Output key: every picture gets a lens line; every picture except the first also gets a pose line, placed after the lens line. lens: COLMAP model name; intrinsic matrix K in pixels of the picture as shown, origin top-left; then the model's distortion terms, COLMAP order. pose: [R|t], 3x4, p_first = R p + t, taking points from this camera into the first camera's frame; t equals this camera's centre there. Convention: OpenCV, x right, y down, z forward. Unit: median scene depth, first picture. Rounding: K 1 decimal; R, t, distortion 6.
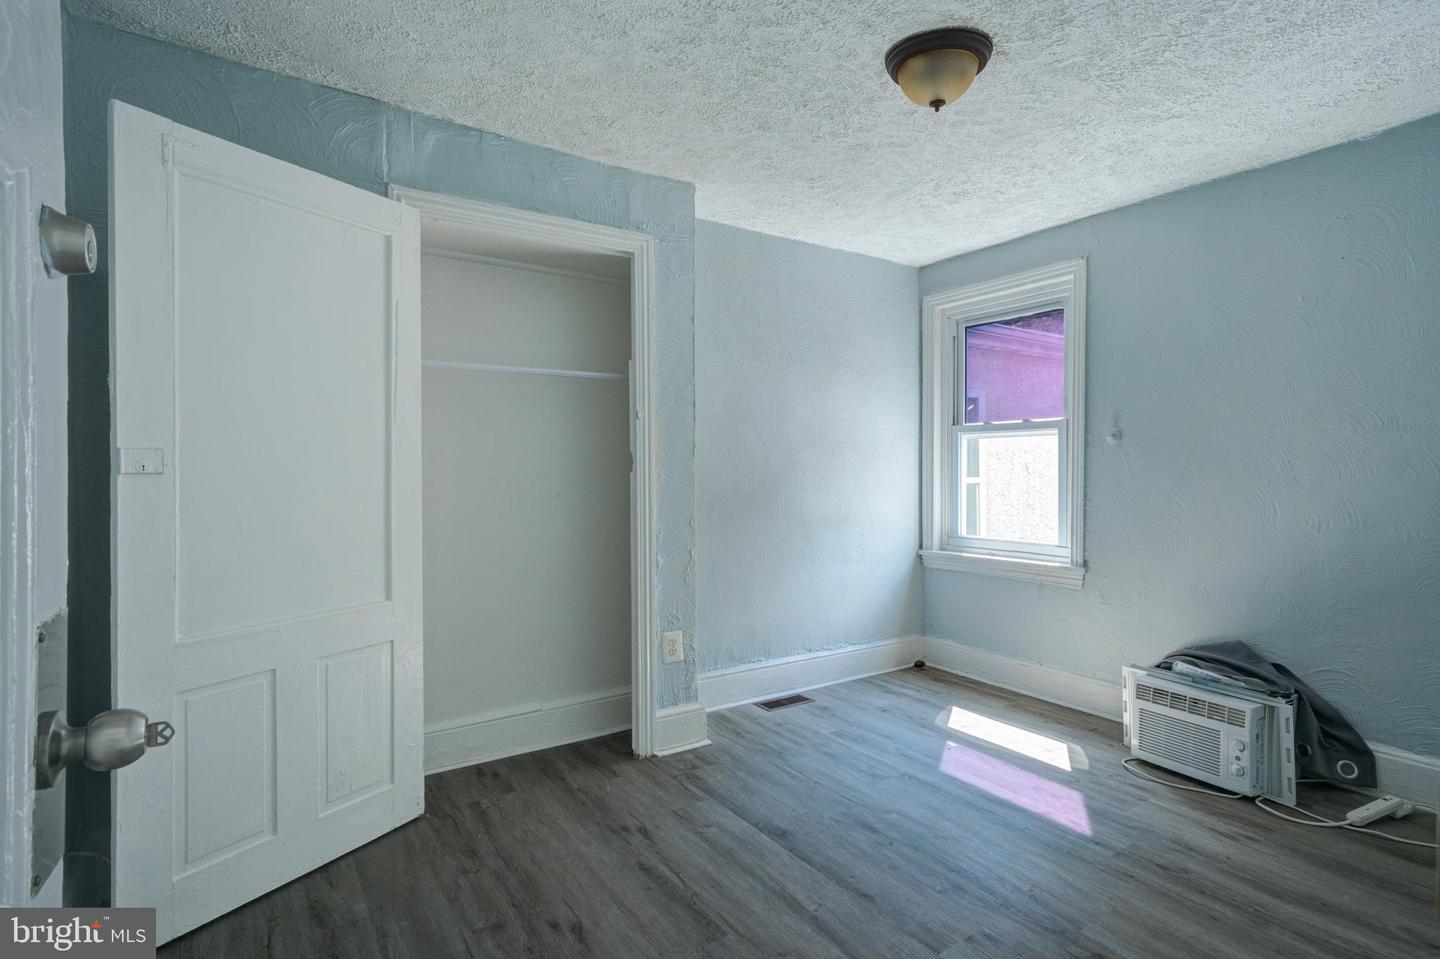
lens RADIAL K [[721.1, 0, 729.5], [0, 721.1, 476.8], [0, 0, 1]] dist [-0.000838, 0.007090]
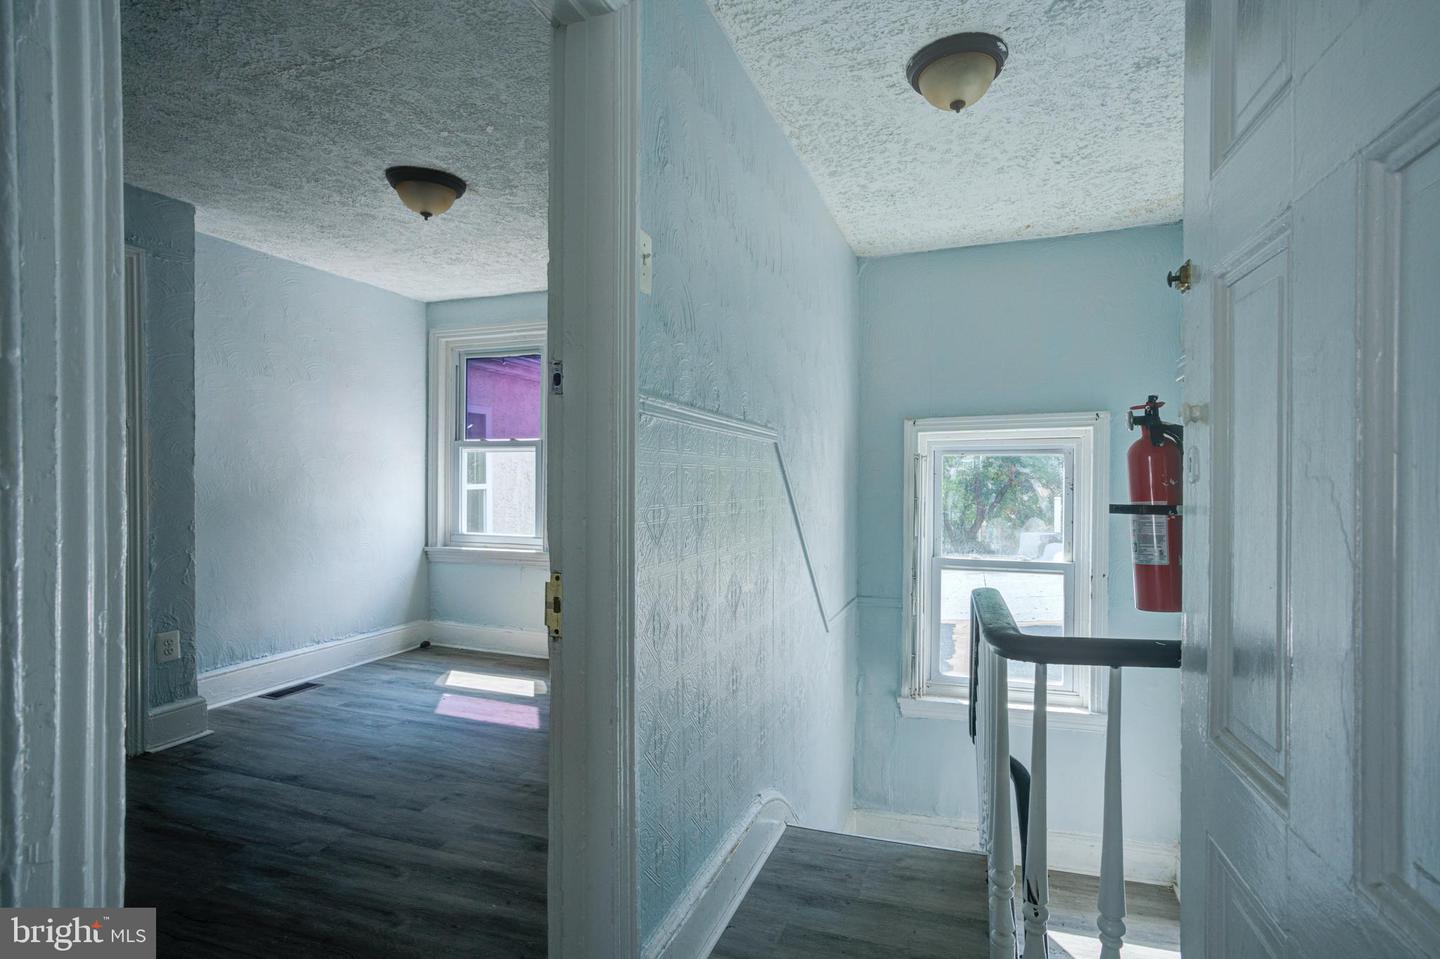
lens RADIAL K [[721.1, 0, 724.3], [0, 721.1, 482.4], [0, 0, 1]] dist [-0.000838, 0.007090]
pose [[0.809245, 0.002327, 0.587467, -0.042873], [-0.000932, 0.999996, -0.002677, 0.000047], [-0.587471, 0.001619, 0.809244, -0.318492]]
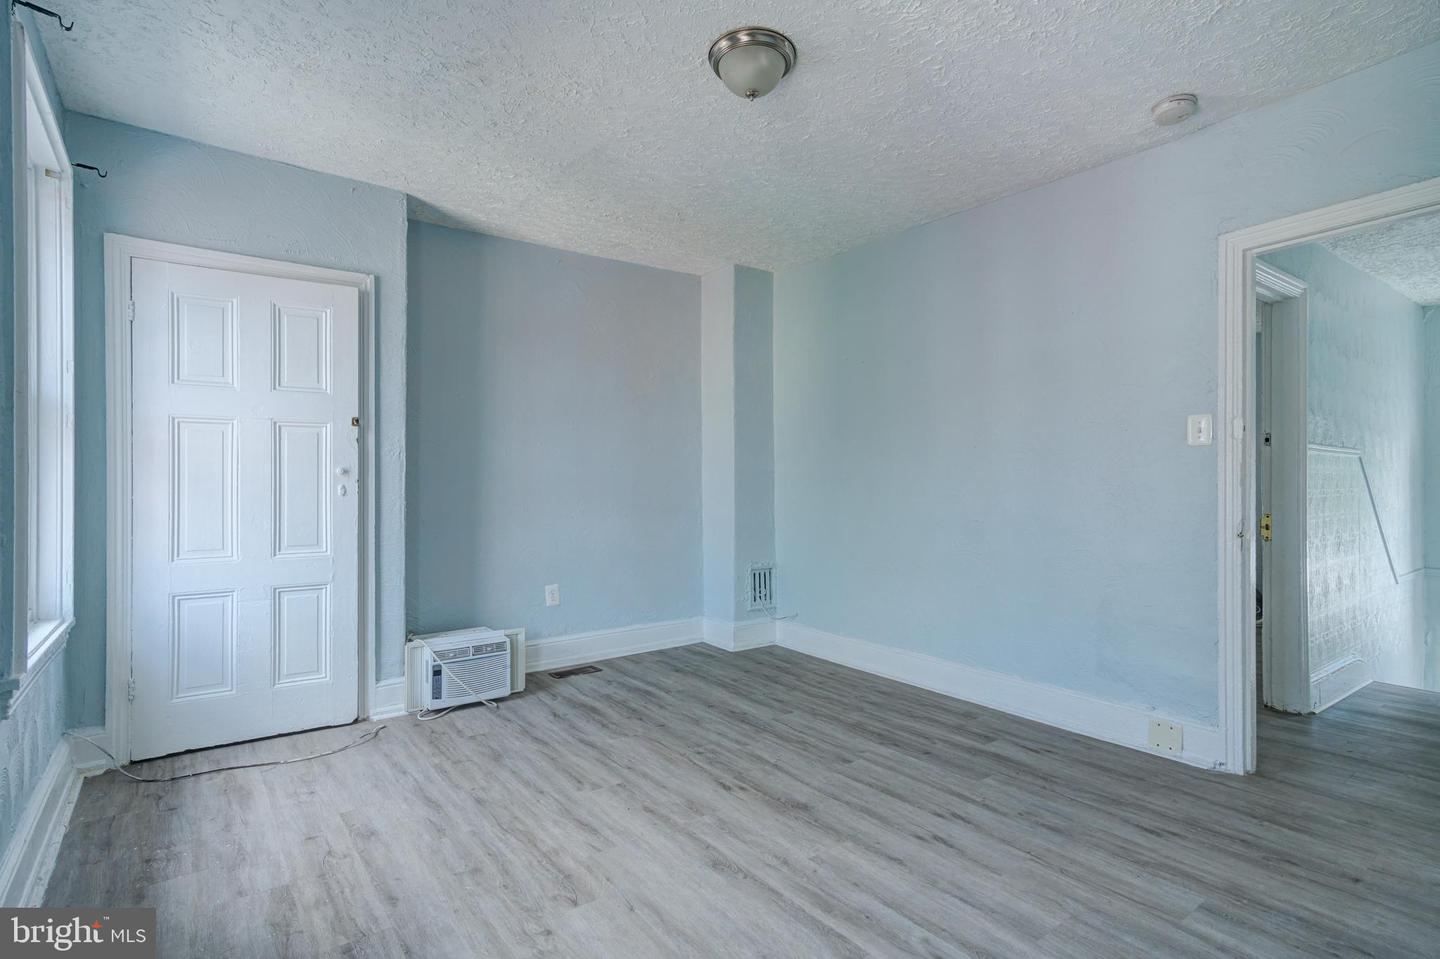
lens RADIAL K [[721.1, 0, 716.5], [0, 721.1, 485.3], [0, 0, 1]] dist [-0.000838, 0.007090]
pose [[0.998933, -0.002673, 0.046110, -2.958393], [0.002907, 0.999983, -0.005008, 0.041291], [-0.046096, 0.005137, 0.998924, -2.981973]]
